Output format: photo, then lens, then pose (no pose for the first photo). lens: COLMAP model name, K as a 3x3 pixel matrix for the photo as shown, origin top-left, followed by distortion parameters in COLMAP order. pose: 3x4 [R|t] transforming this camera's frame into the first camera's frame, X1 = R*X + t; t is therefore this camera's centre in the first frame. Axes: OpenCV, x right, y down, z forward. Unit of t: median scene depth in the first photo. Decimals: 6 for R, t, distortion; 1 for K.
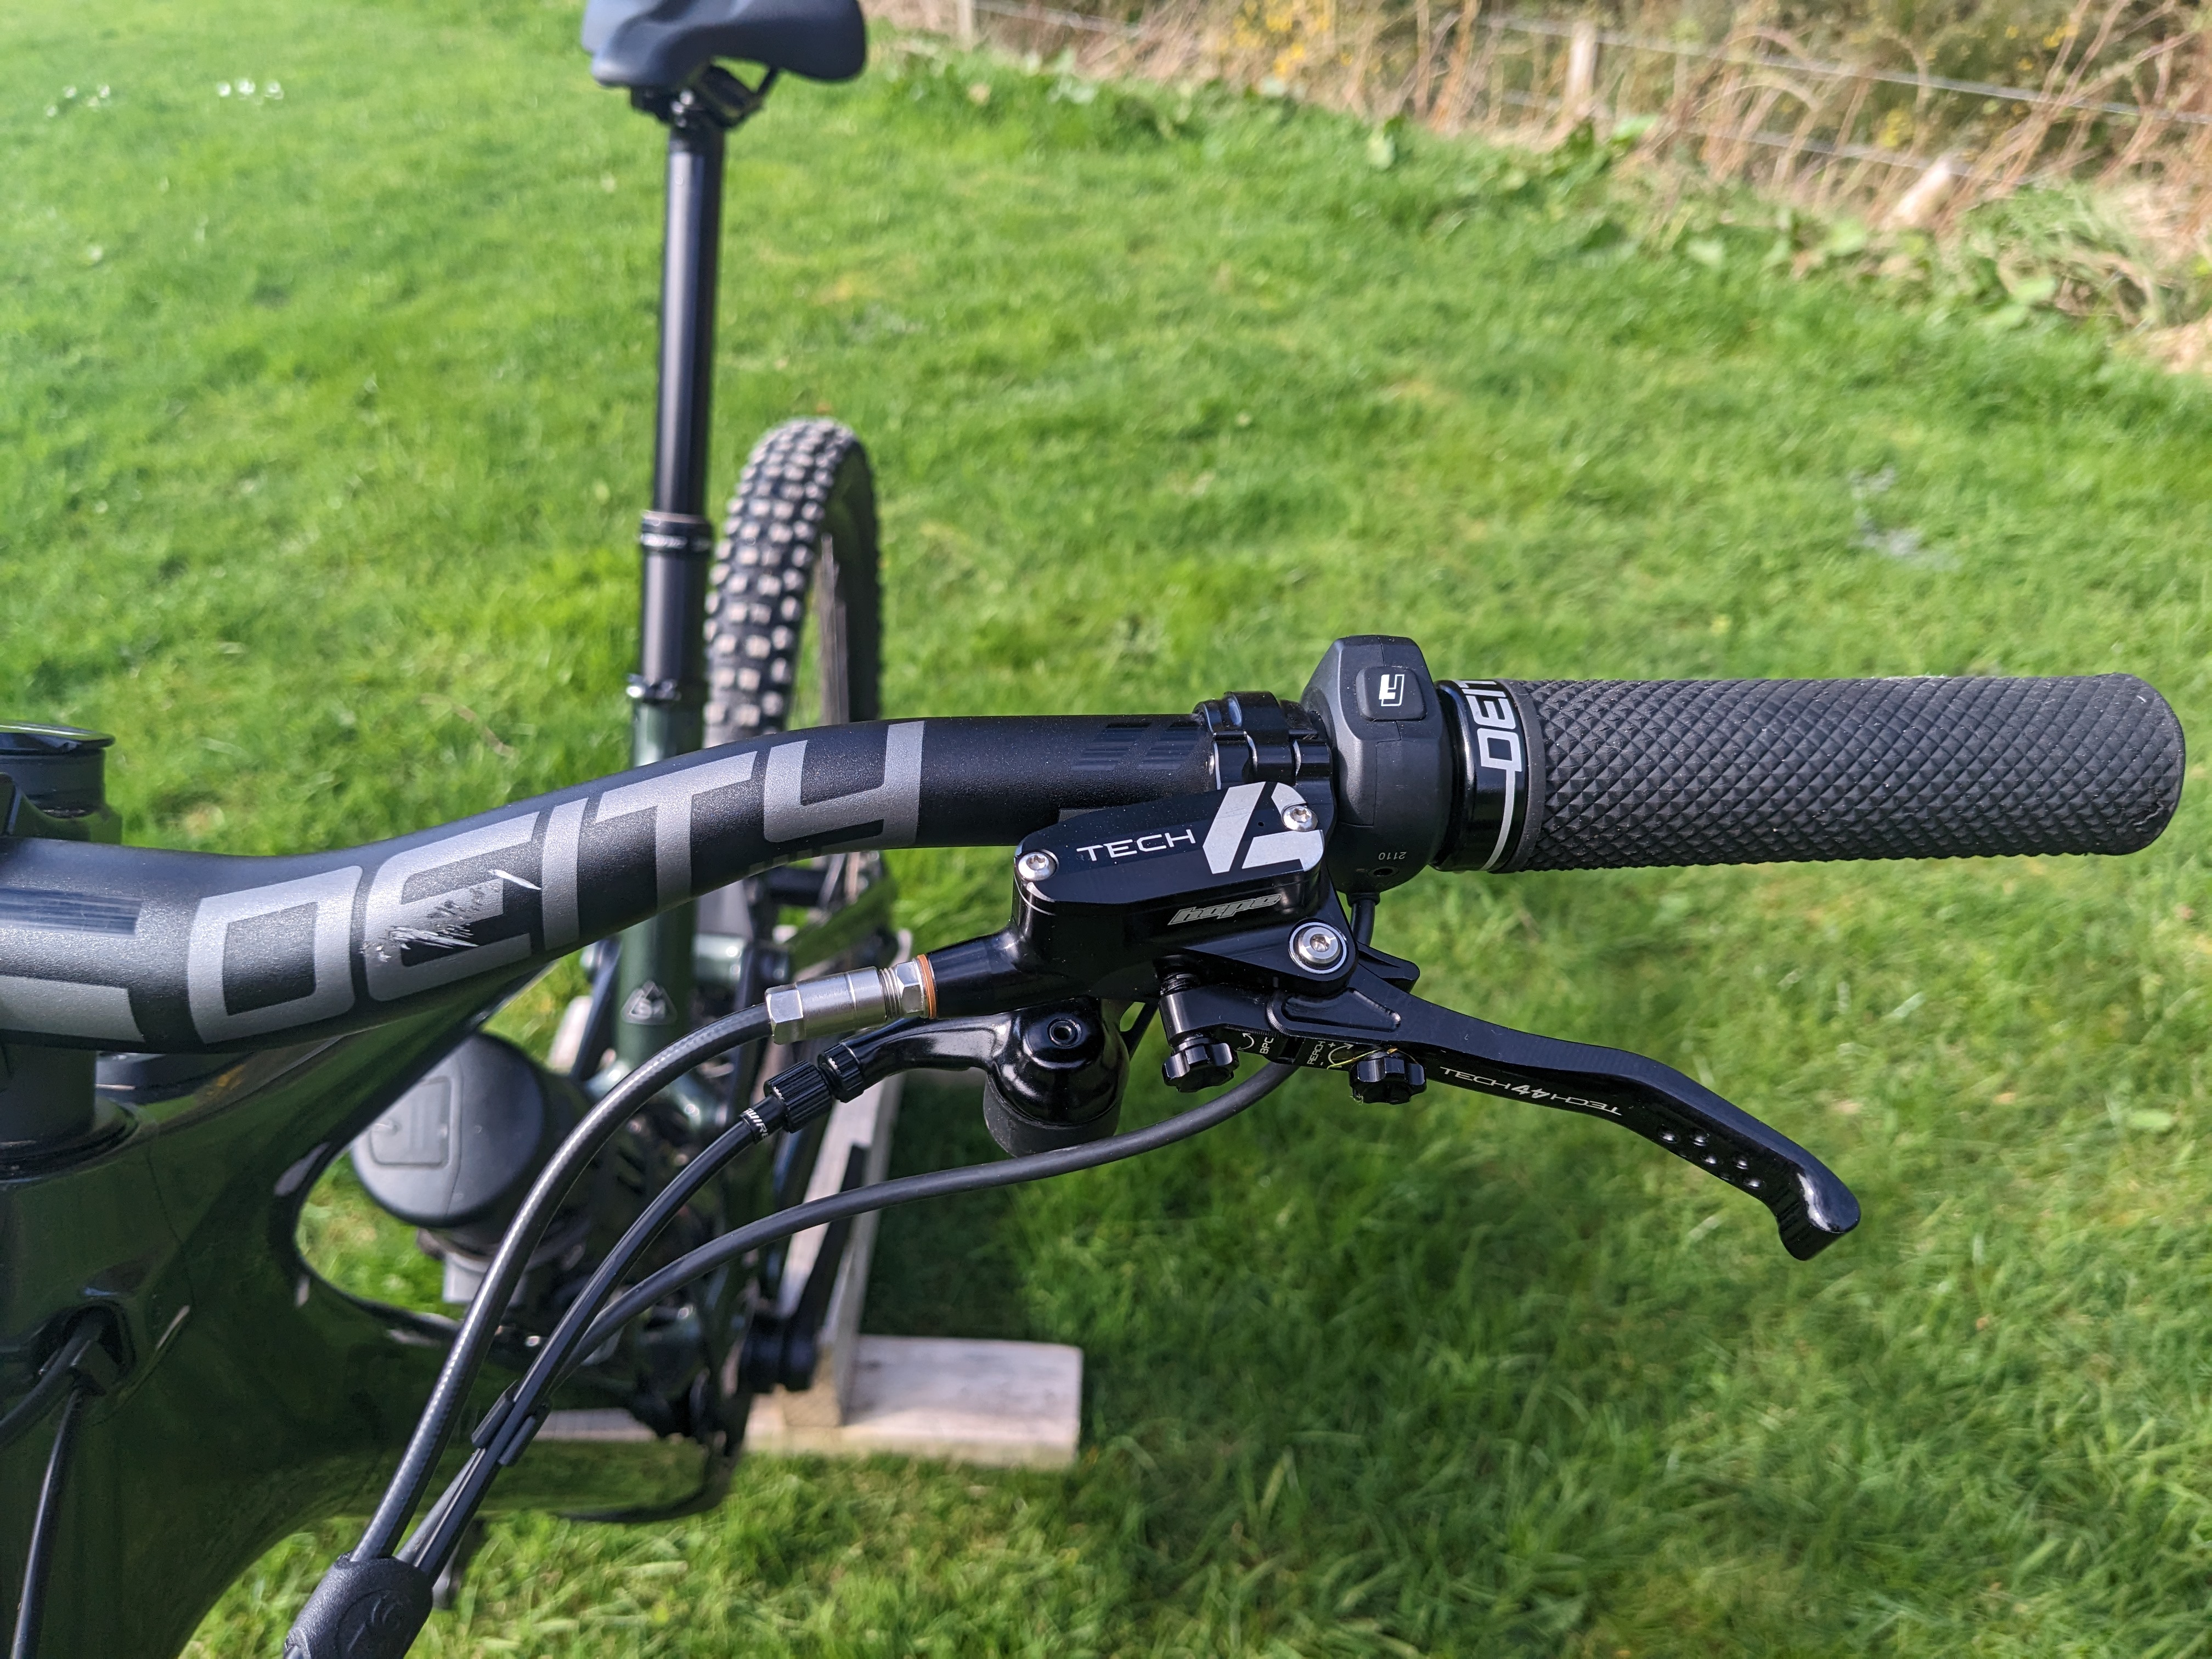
lens RADIAL K [[1805.5, 0, 1106.0], [0, 1805.5, 829.5], [0, 0, 1]] dist [0.040255, -0.073765]
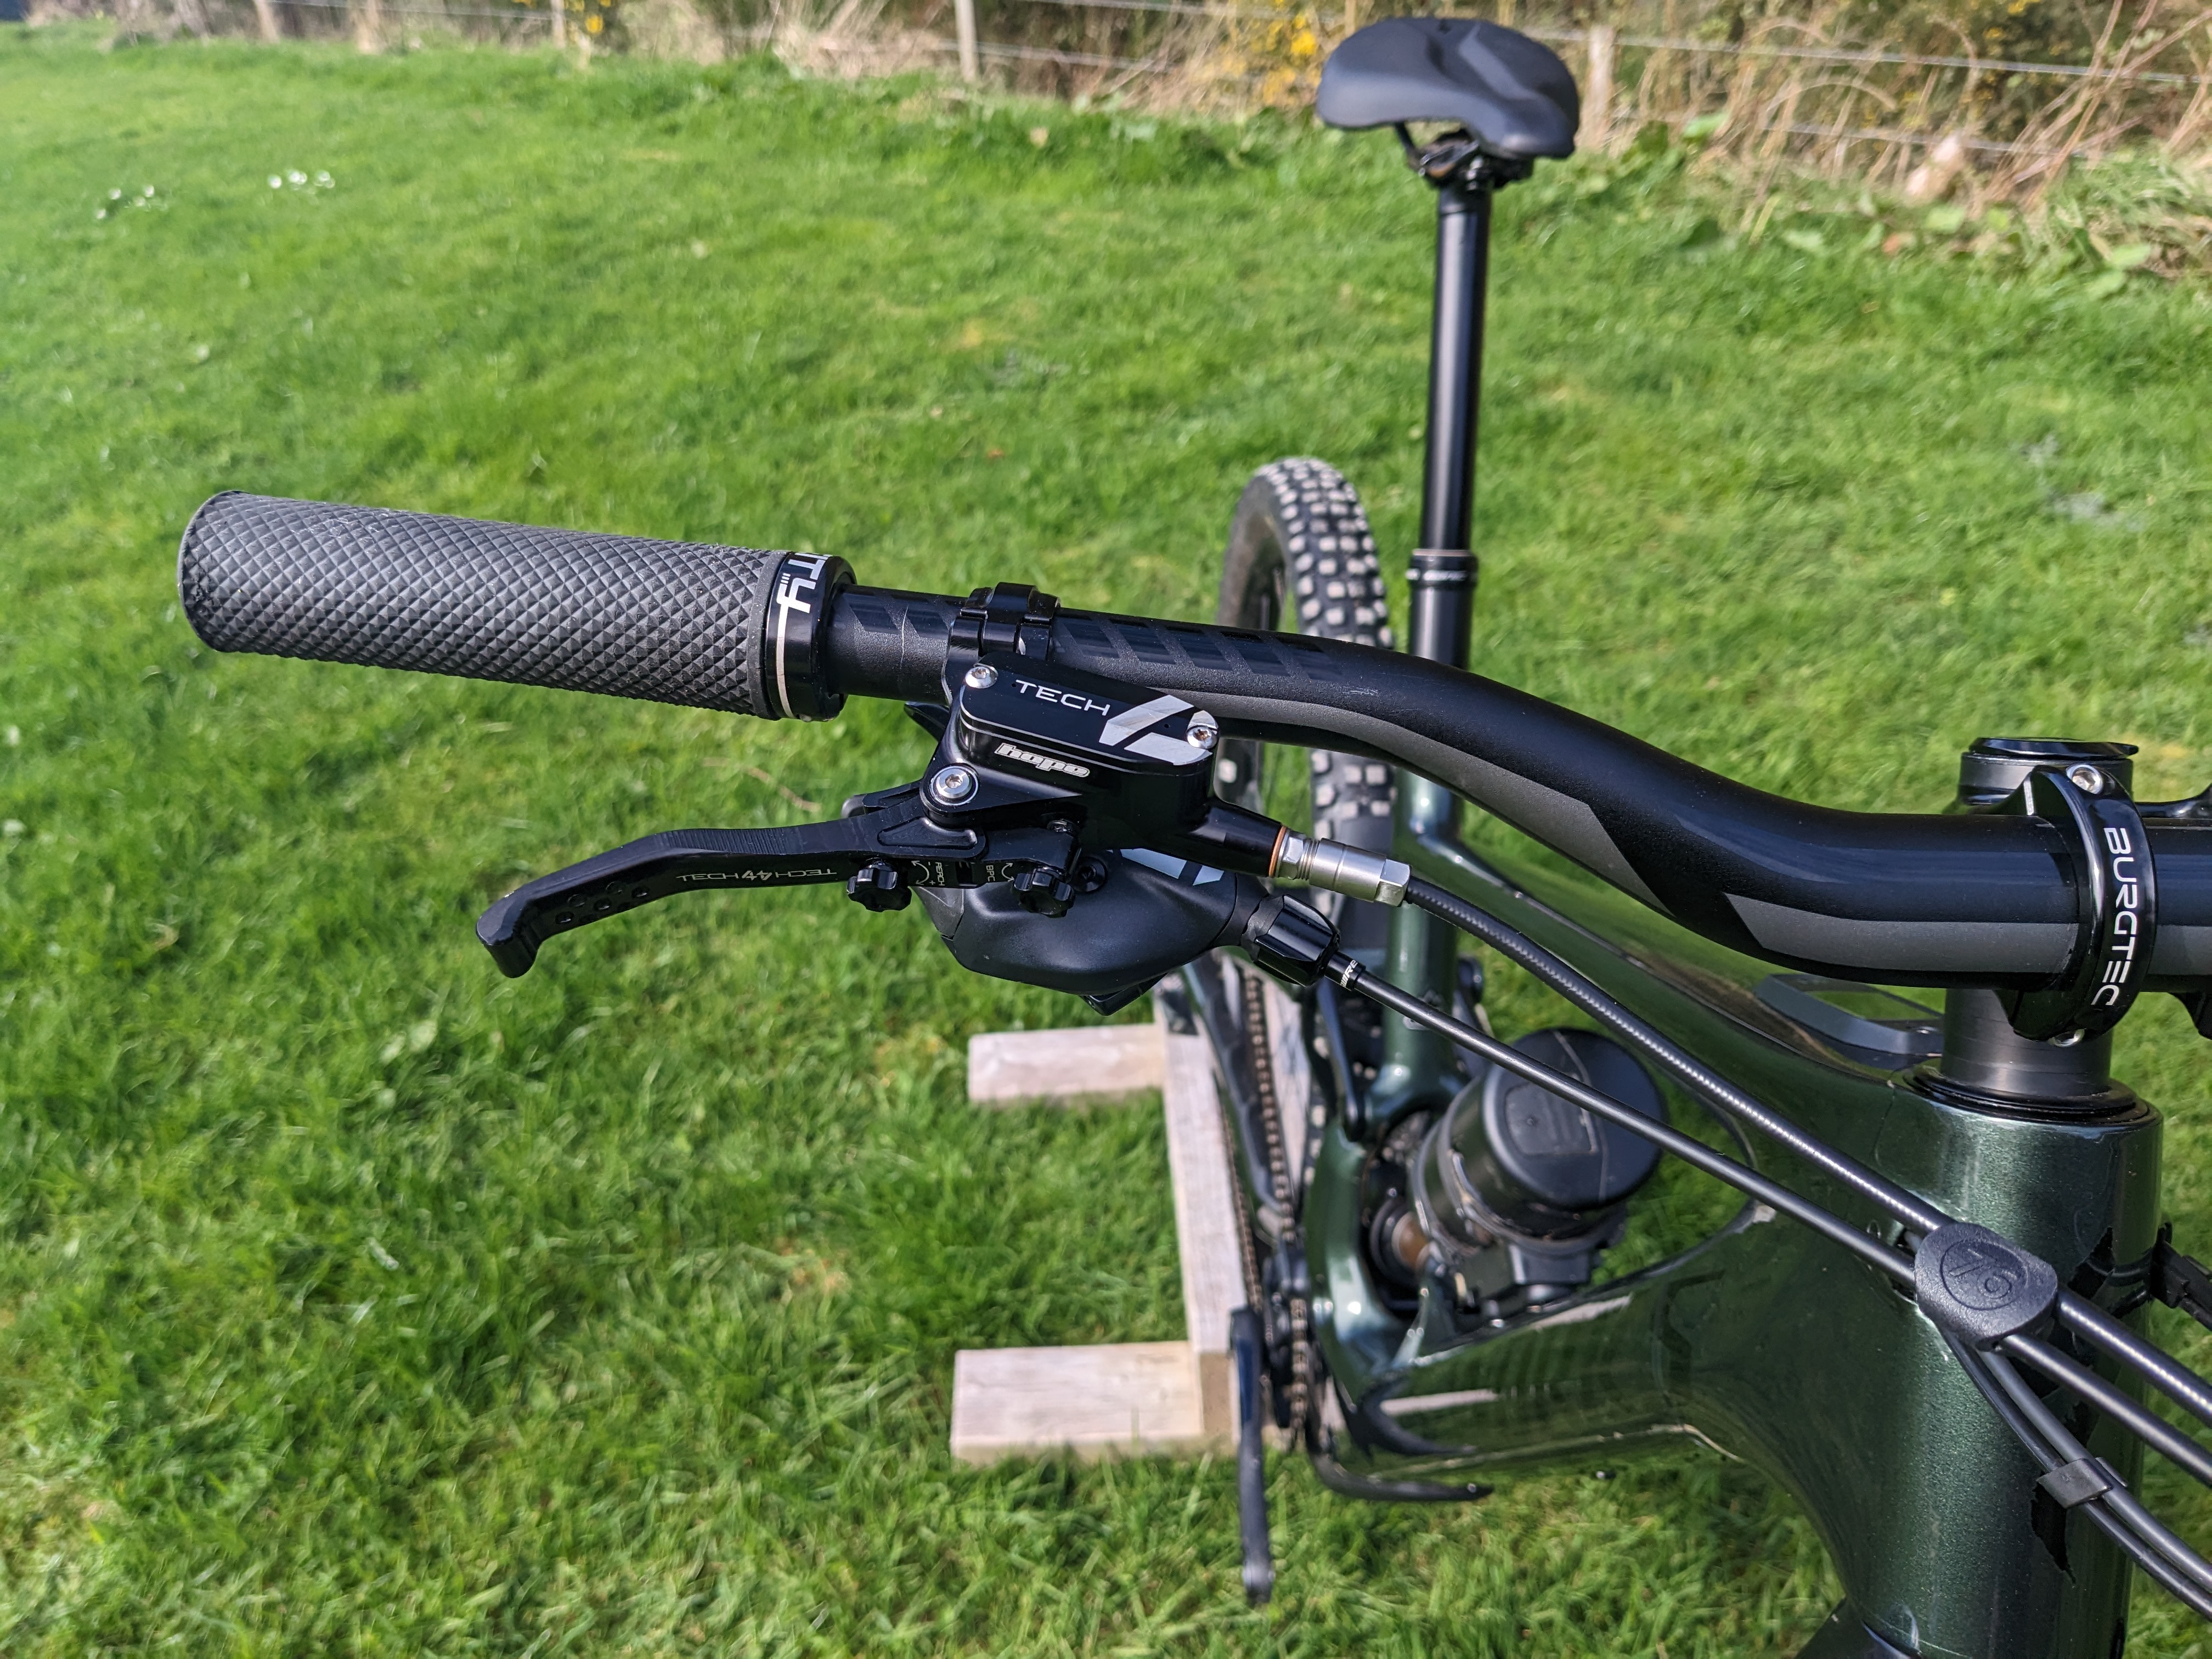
lens RADIAL K [[1797.2, 0, 1106.0], [0, 1797.2, 829.5], [0, 0, 1]] dist [0.045117, -0.077260]
pose [[0.996989, -0.075196, 0.018917, -0.114924], [0.075437, 0.997073, -0.012400, -0.002861], [-0.017929, 0.013789, 0.999744, -0.013961]]
